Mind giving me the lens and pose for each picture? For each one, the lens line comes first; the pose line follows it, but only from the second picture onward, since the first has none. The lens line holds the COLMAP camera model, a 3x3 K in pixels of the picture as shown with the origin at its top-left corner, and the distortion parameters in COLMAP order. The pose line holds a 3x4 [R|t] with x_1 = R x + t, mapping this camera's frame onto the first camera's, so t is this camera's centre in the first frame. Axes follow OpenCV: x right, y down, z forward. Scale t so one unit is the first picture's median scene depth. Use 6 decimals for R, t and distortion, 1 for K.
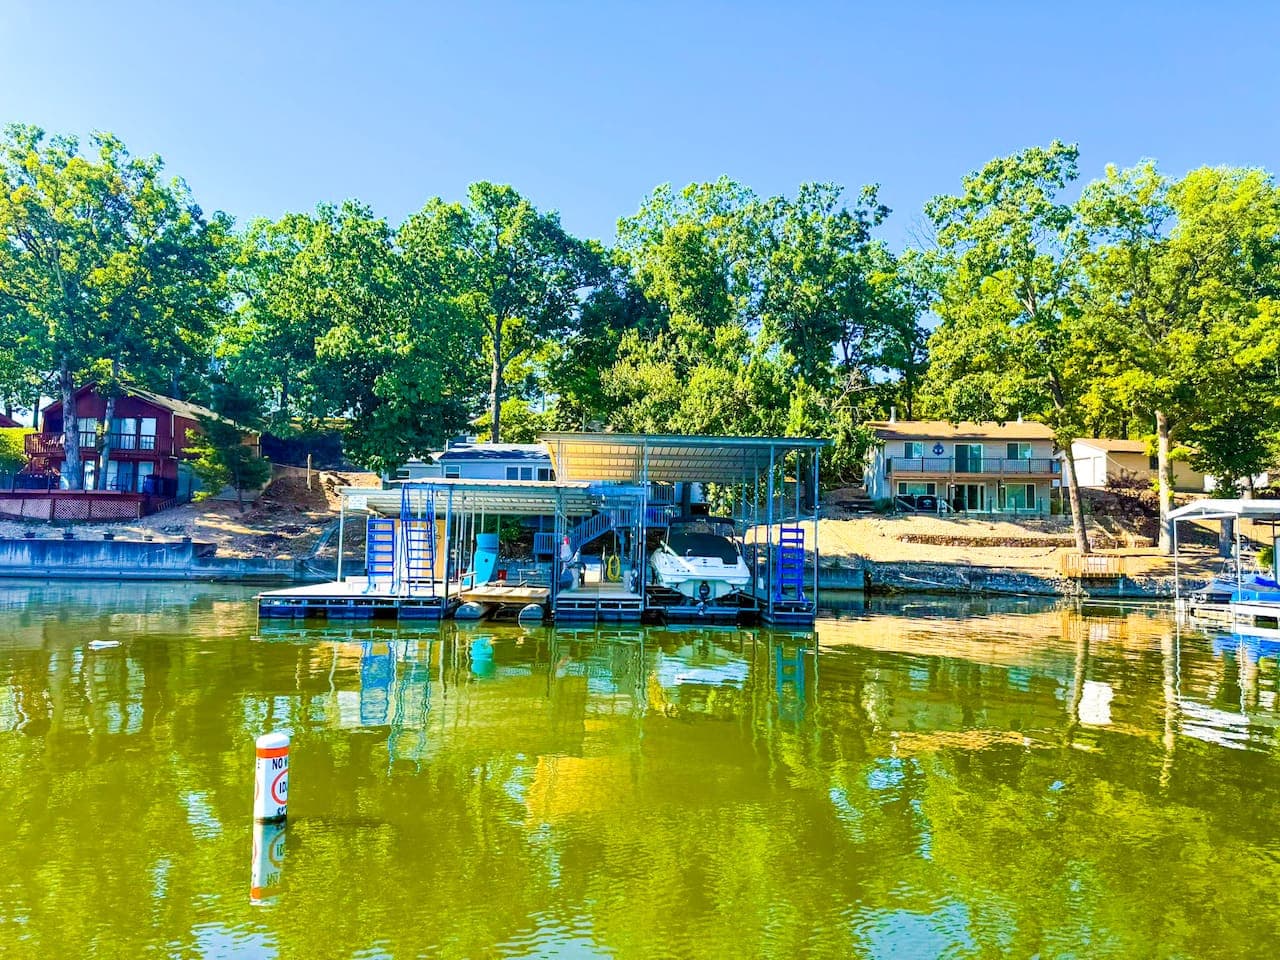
lens RADIAL K [[907.6, 0, 630.2], [0, 907.6, 478.8], [0, 0, 1]] dist [0.046399, -0.024056]
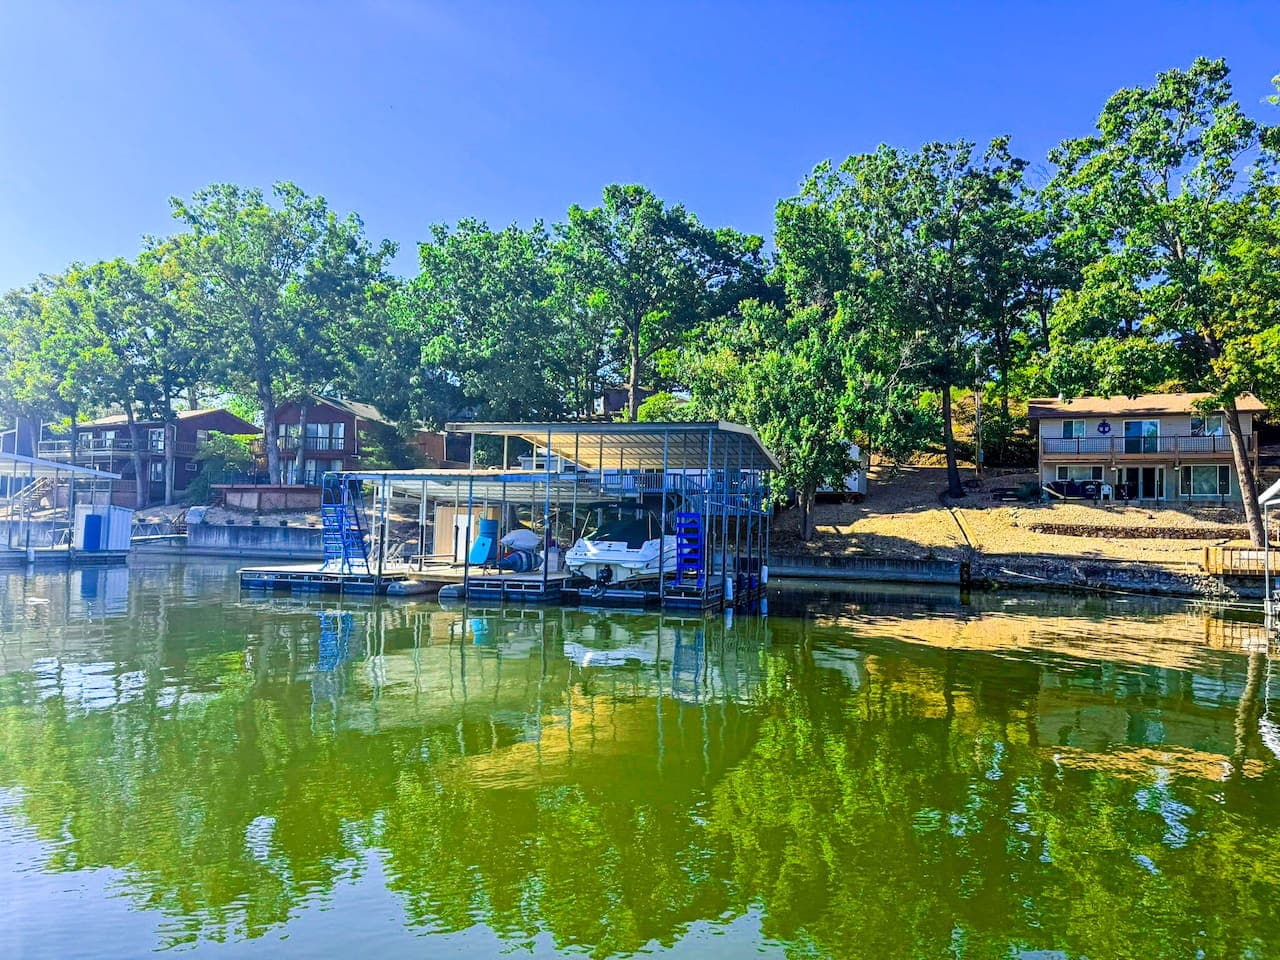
lens RADIAL K [[907.6, 0, 632.1], [0, 907.6, 483.4], [0, 0, 1]] dist [0.046399, -0.024056]
pose [[0.947022, -0.011874, -0.320948, 0.225603], [0.016107, 0.999815, 0.010539, 0.005489], [0.320763, -0.015150, 0.947038, 0.020732]]
